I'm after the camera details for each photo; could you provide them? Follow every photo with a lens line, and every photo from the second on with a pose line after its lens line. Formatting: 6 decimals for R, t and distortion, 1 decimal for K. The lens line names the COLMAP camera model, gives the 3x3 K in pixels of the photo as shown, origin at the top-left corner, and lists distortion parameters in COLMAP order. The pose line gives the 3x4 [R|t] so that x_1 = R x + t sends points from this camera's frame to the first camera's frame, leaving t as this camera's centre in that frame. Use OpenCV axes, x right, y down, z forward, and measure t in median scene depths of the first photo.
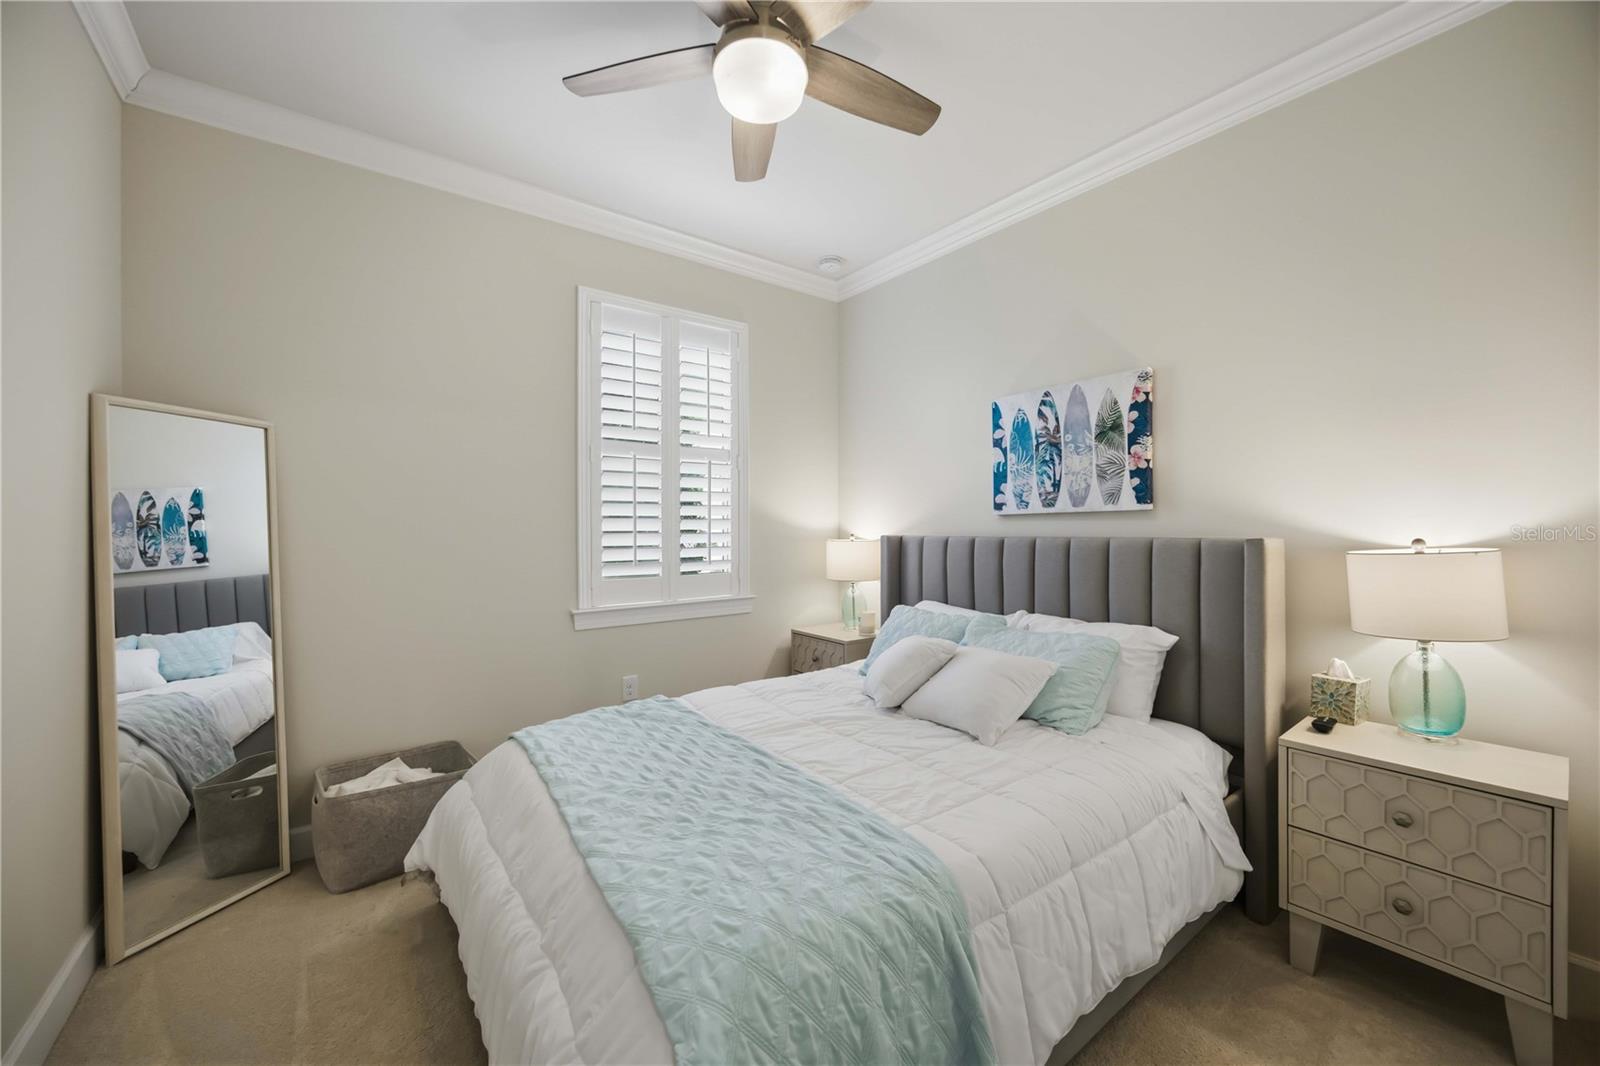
lens RADIAL K [[614.8, 0, 789.2], [0, 614.8, 532.0], [0, 0, 1]] dist [-0.000593, -0.000468]
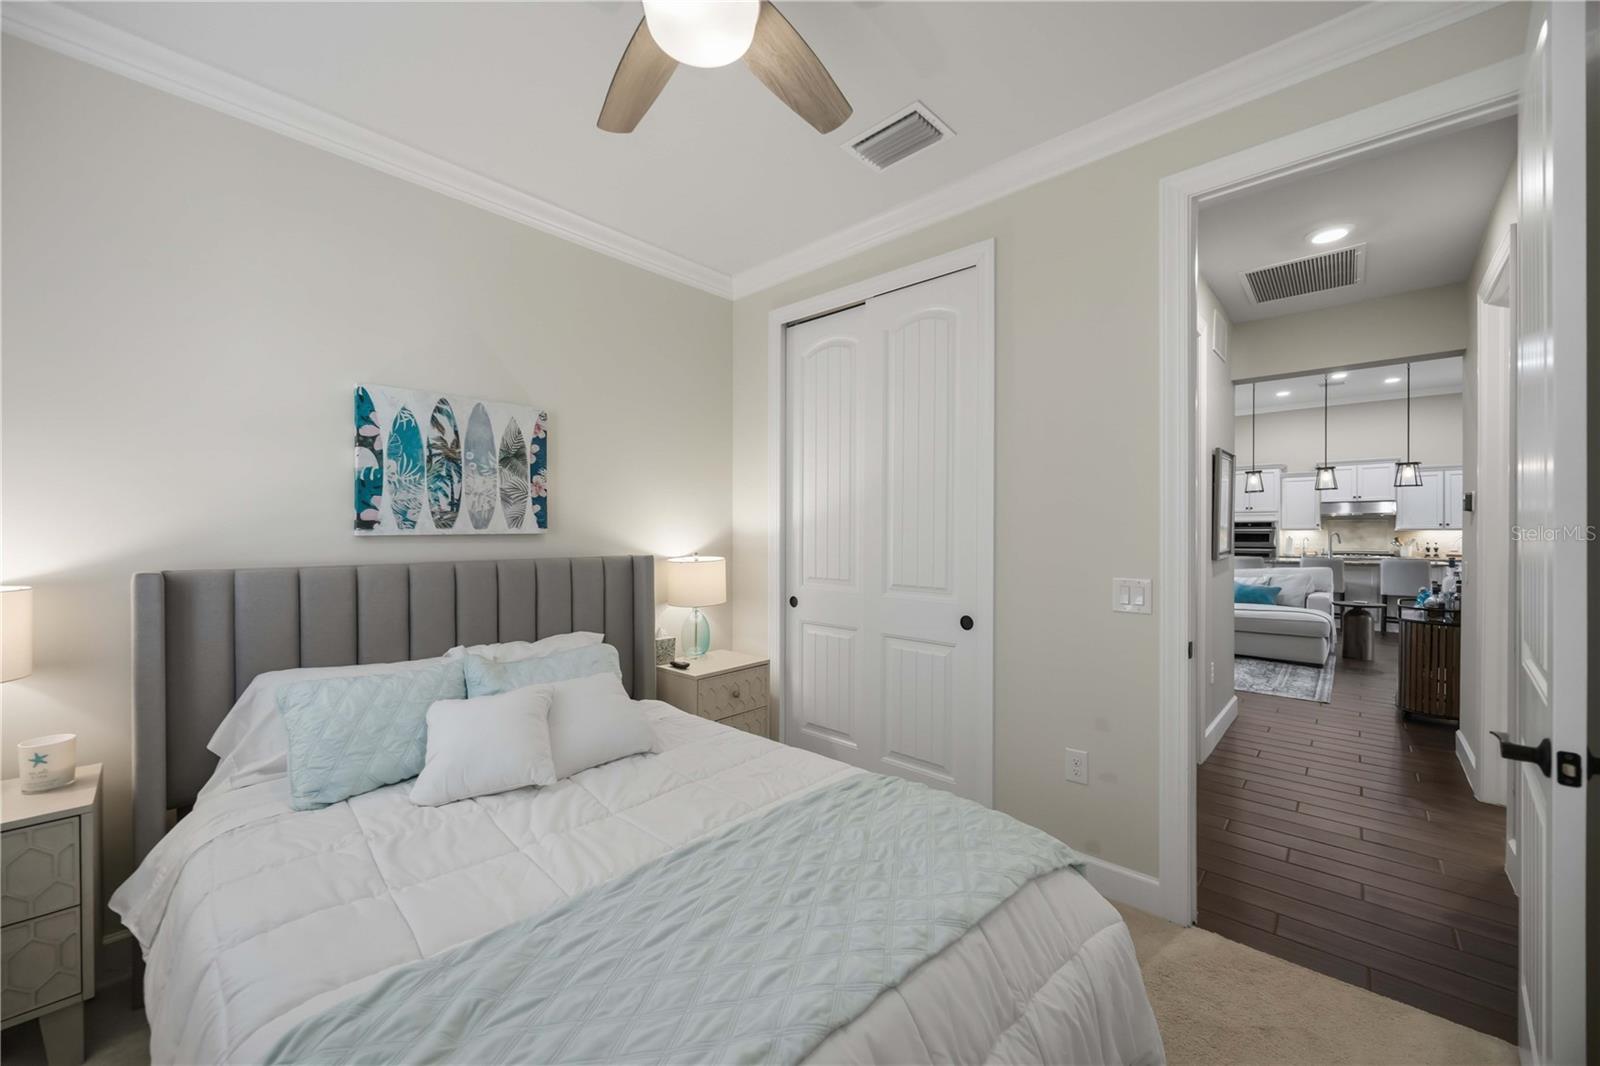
lens RADIAL K [[614.8, 0, 794.3], [0, 614.8, 527.9], [0, 0, 1]] dist [-0.000593, -0.000468]
pose [[-0.196596, 0.017701, 0.980325, -0.564670], [0.014872, 0.999776, -0.015069, -0.020271], [-0.980372, 0.011617, -0.196815, 0.691640]]
